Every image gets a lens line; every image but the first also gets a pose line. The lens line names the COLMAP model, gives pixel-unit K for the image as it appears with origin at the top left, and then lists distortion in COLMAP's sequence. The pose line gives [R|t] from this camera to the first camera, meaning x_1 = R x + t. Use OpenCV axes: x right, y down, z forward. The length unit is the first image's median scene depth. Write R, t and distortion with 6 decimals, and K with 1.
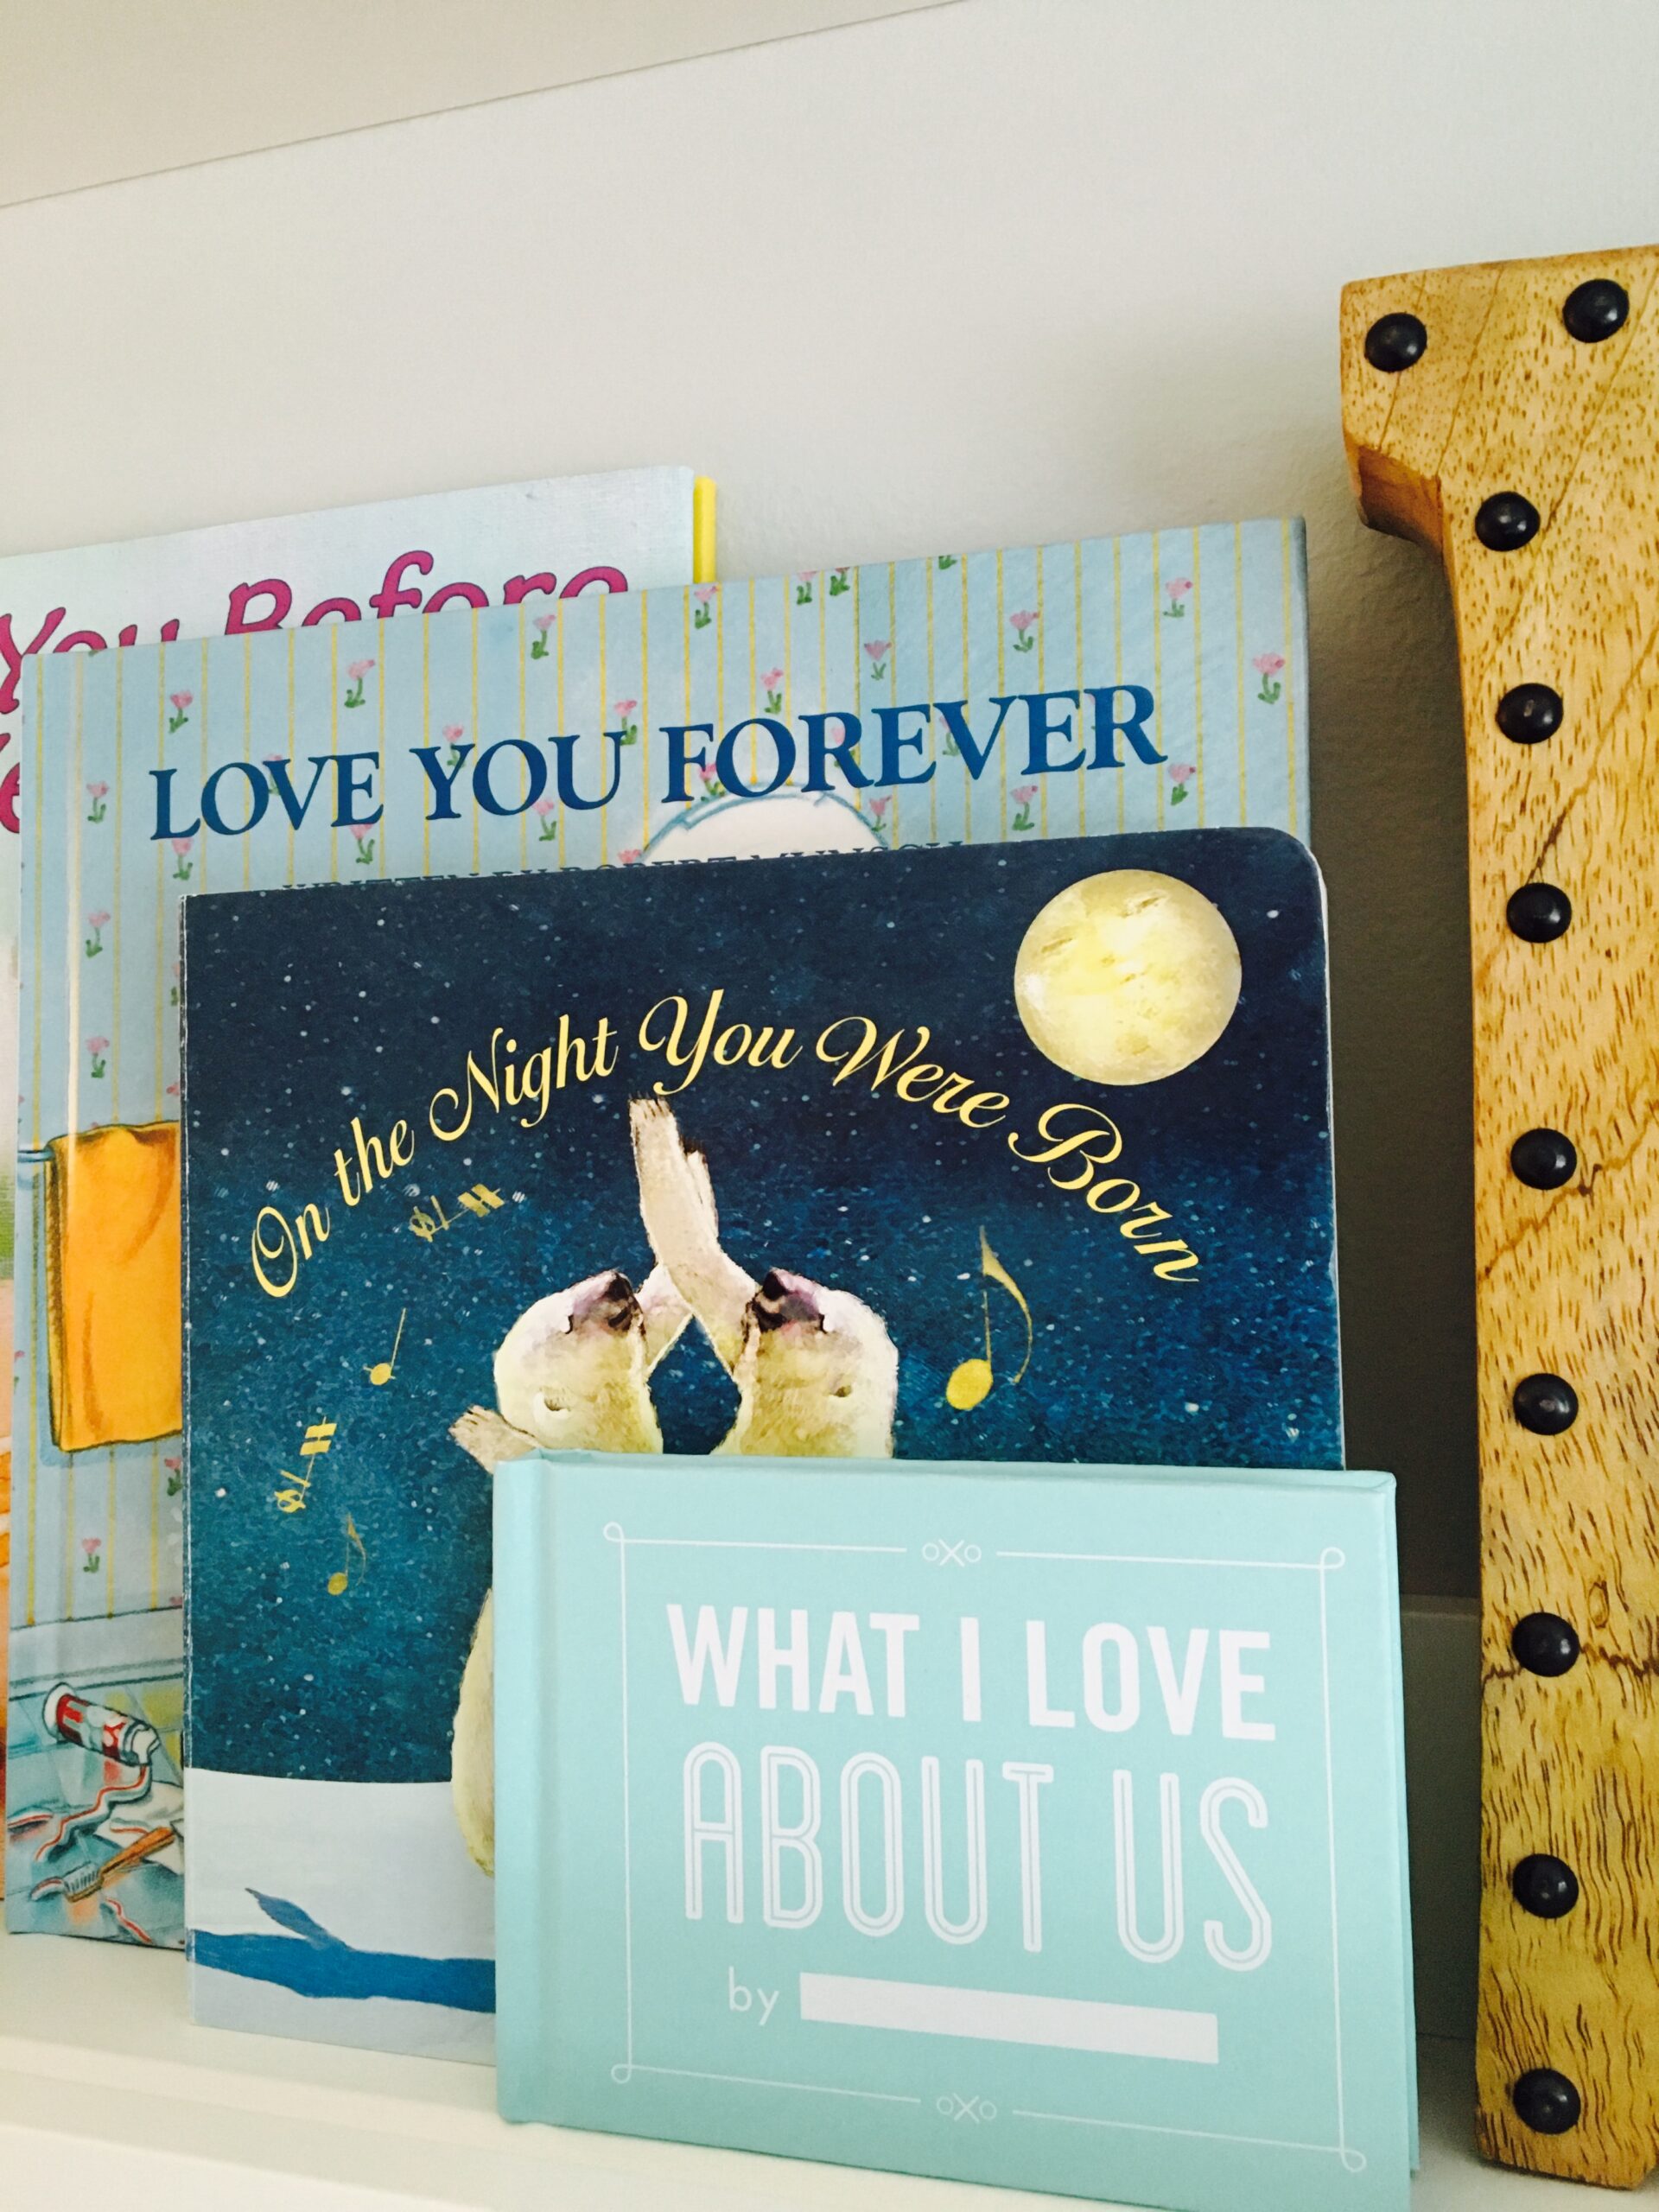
lens RADIAL K [[1893.7, 0, 834.8], [0, 1893.7, 1094.9], [0, 0, 1]] dist [0.106763, -0.224842]
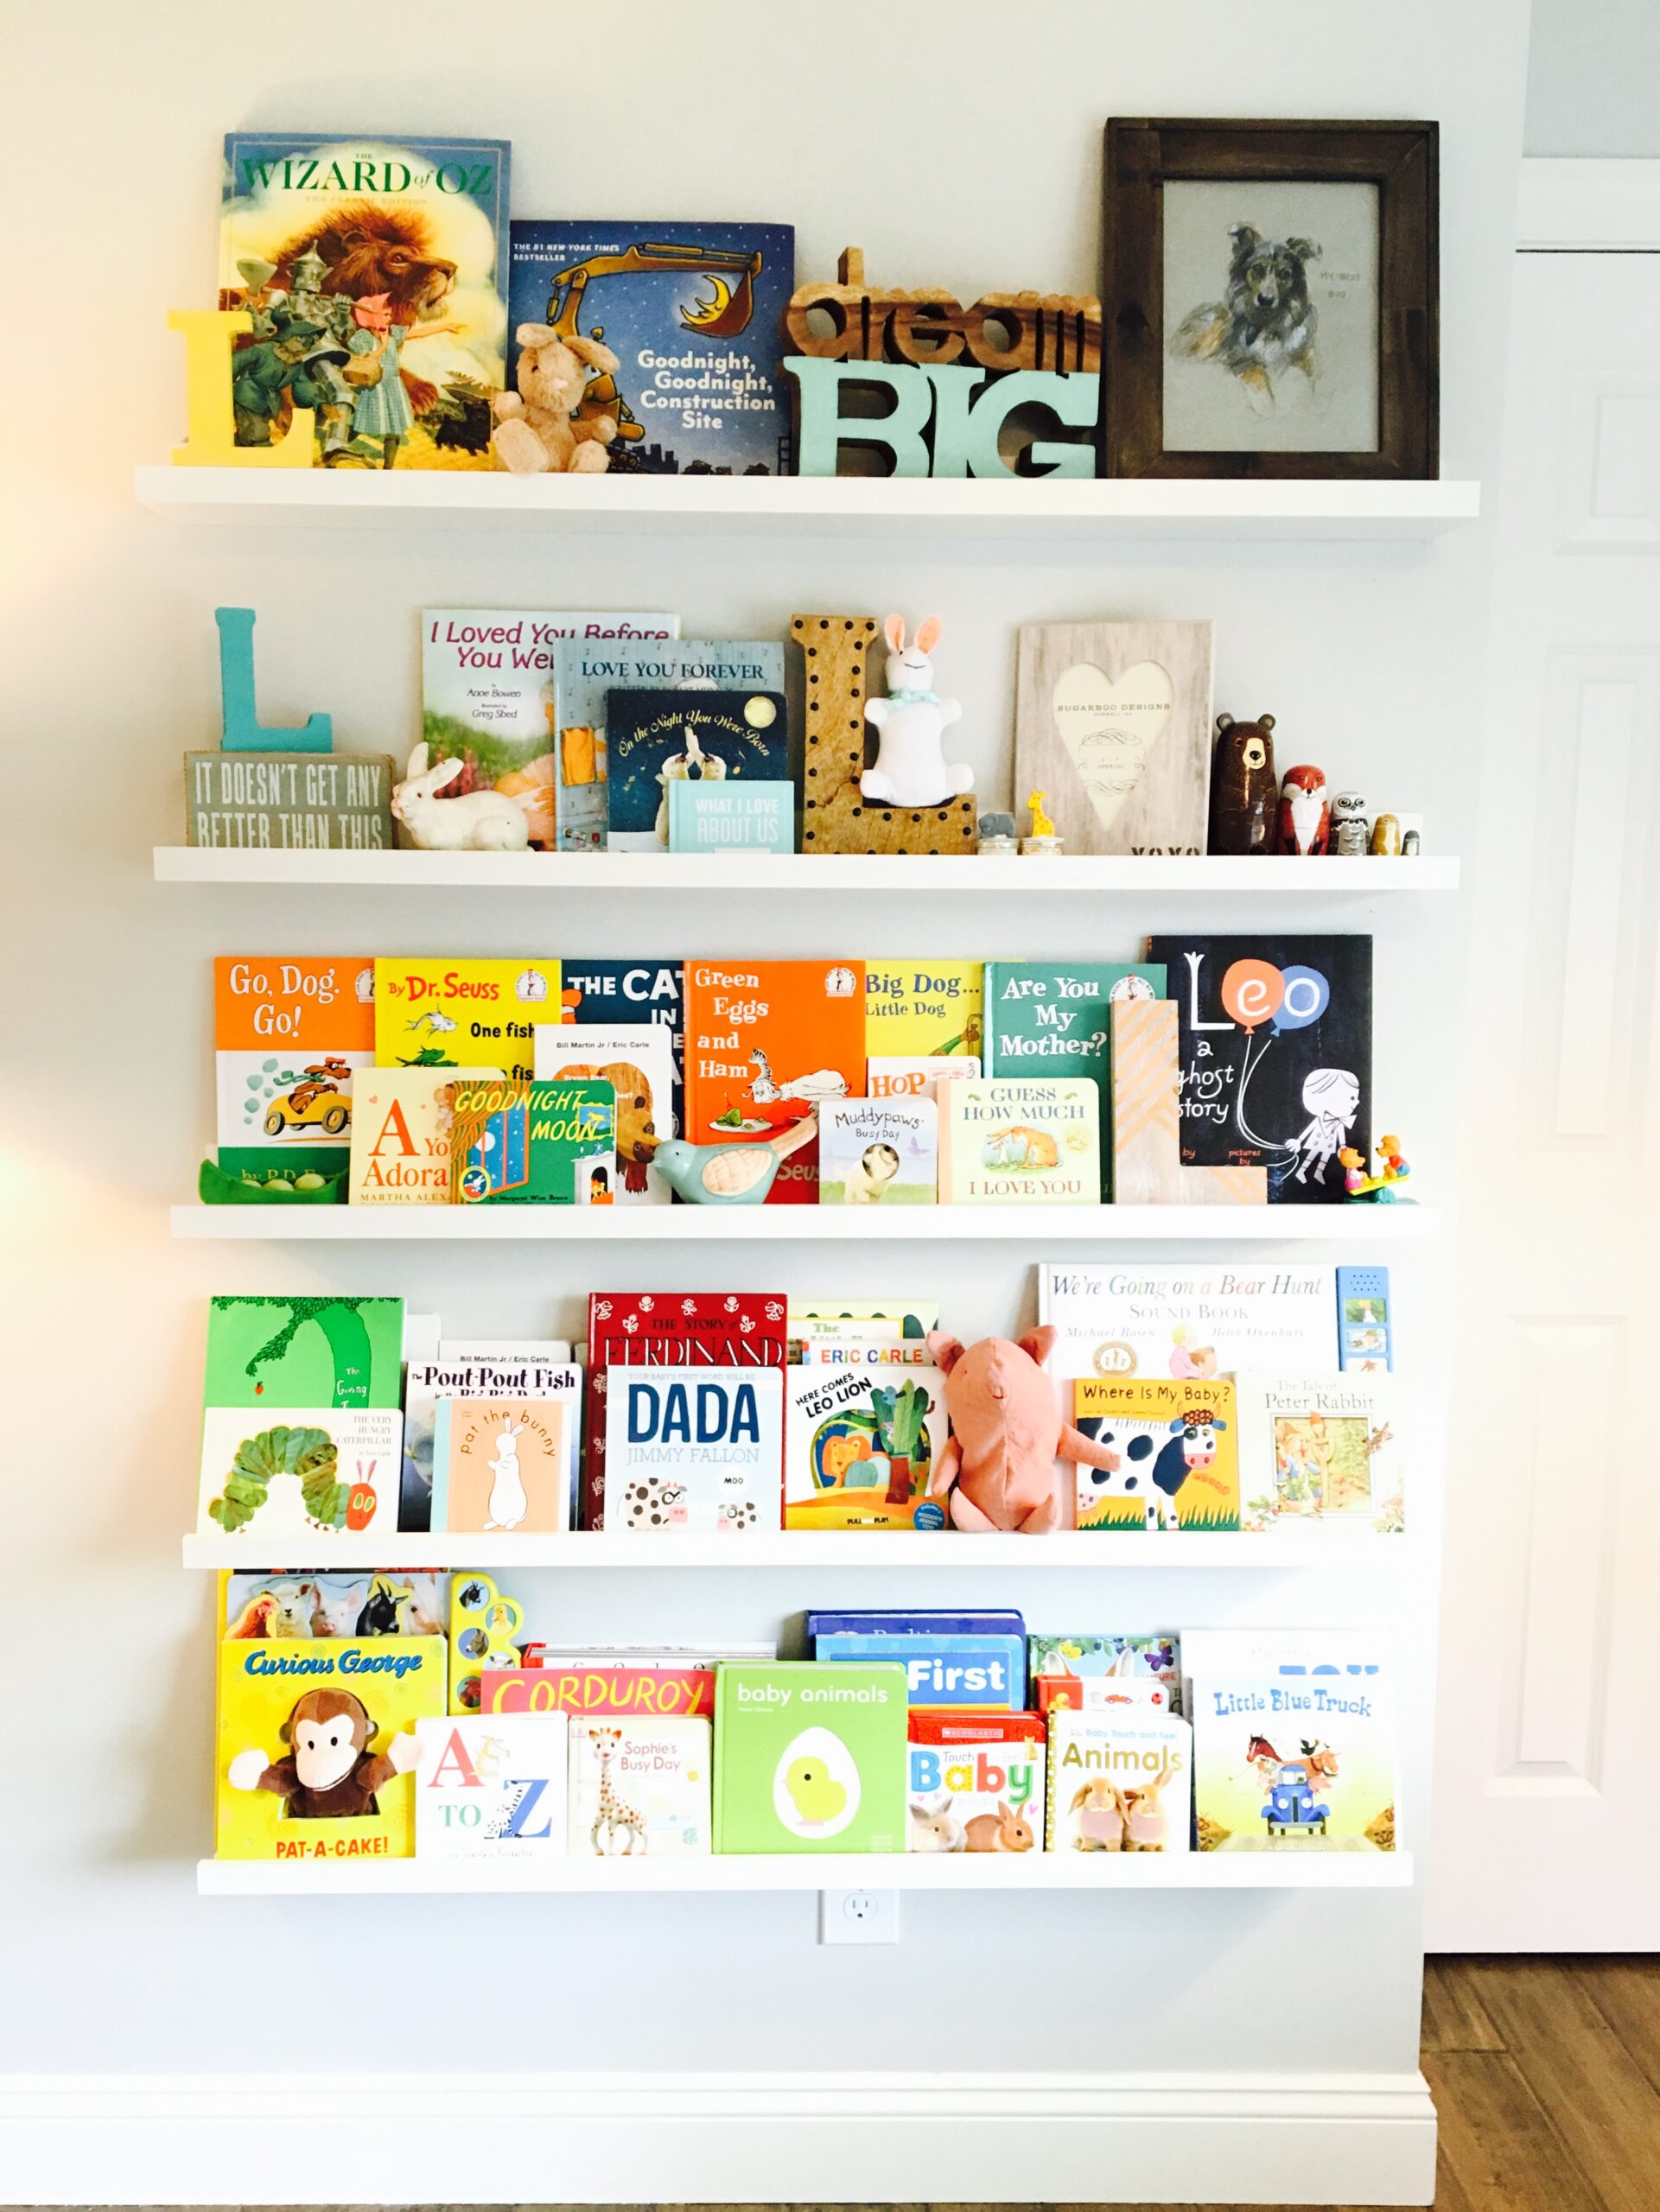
lens RADIAL K [[1826.3, 0, 856.4], [0, 1826.3, 1093.5], [0, 0, 1]] dist [0.091883, -0.149718]
pose [[0.943042, -0.018082, 0.332183, -1.641201], [-0.037342, 0.986458, 0.159709, 0.214368], [-0.330572, -0.163017, 0.929595, -5.189370]]
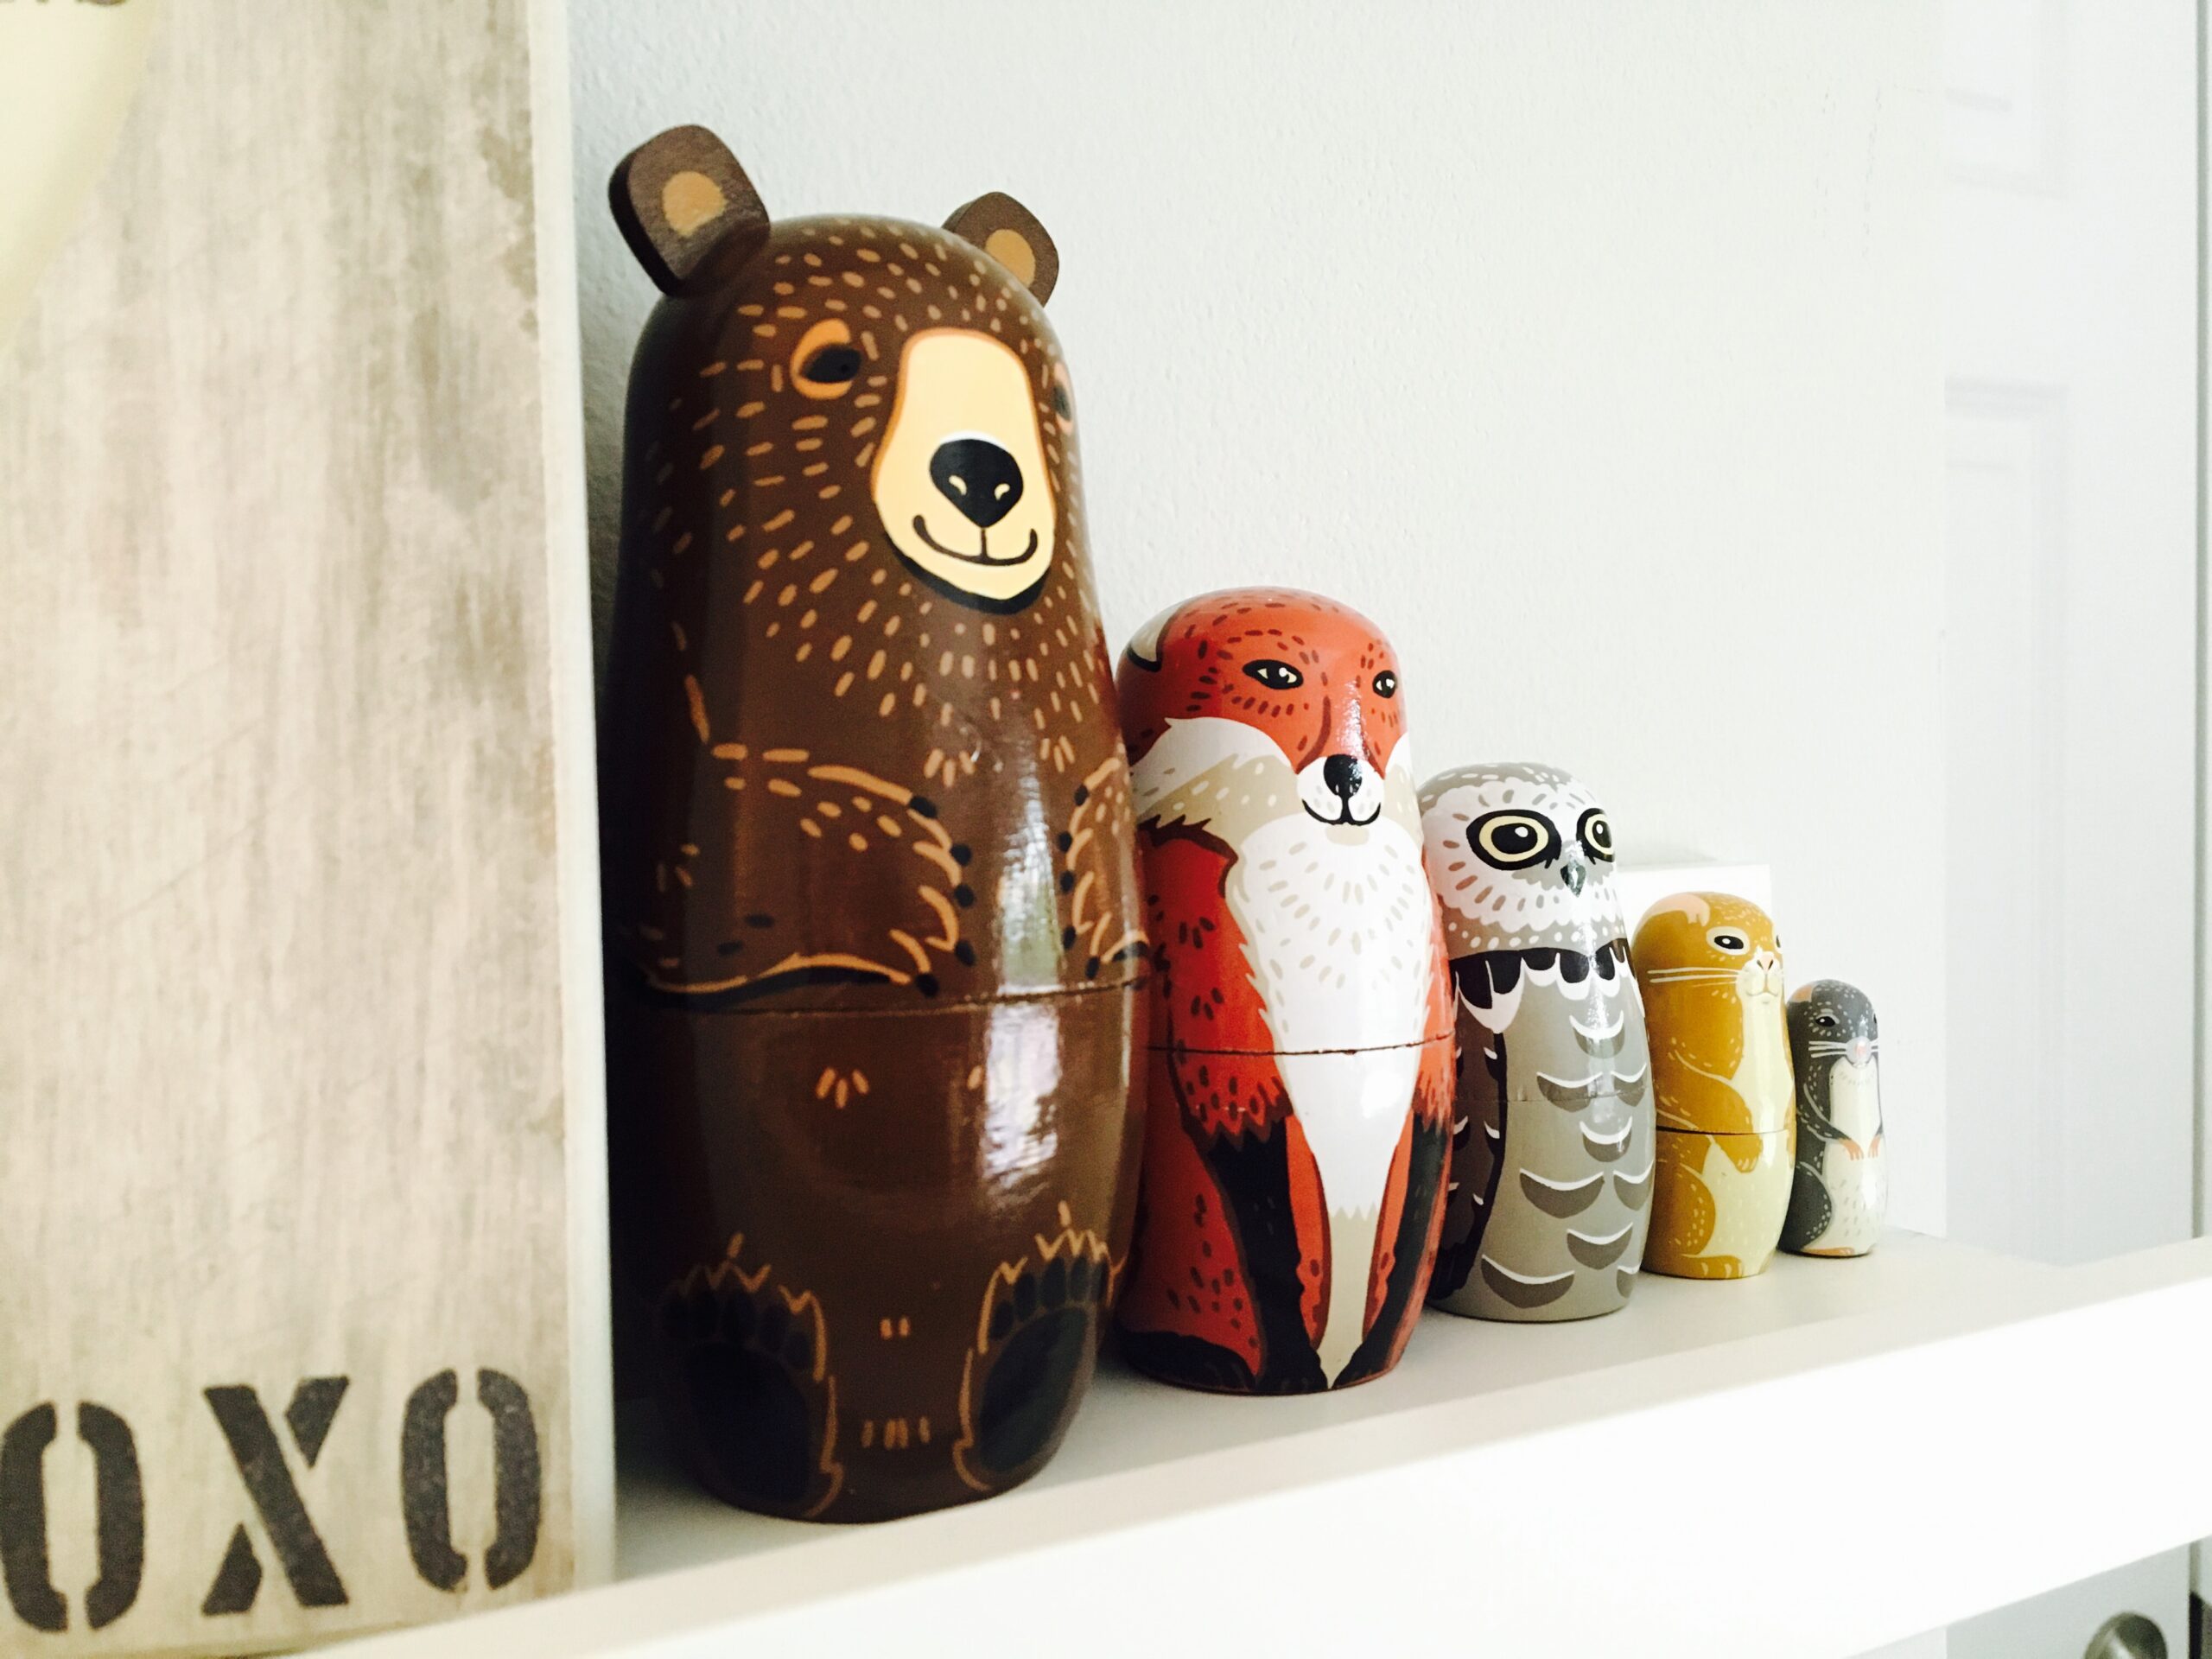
lens RADIAL K [[1893.7, 0, 1106.0], [0, 1893.7, 829.5], [0, 0, 1]] dist [0.106763, -0.224842]
pose [[0.699355, -0.020007, 0.714494, 1.211733], [-0.015347, 0.998957, 0.042994, 0.132351], [-0.714610, -0.041033, 0.698319, -0.243929]]
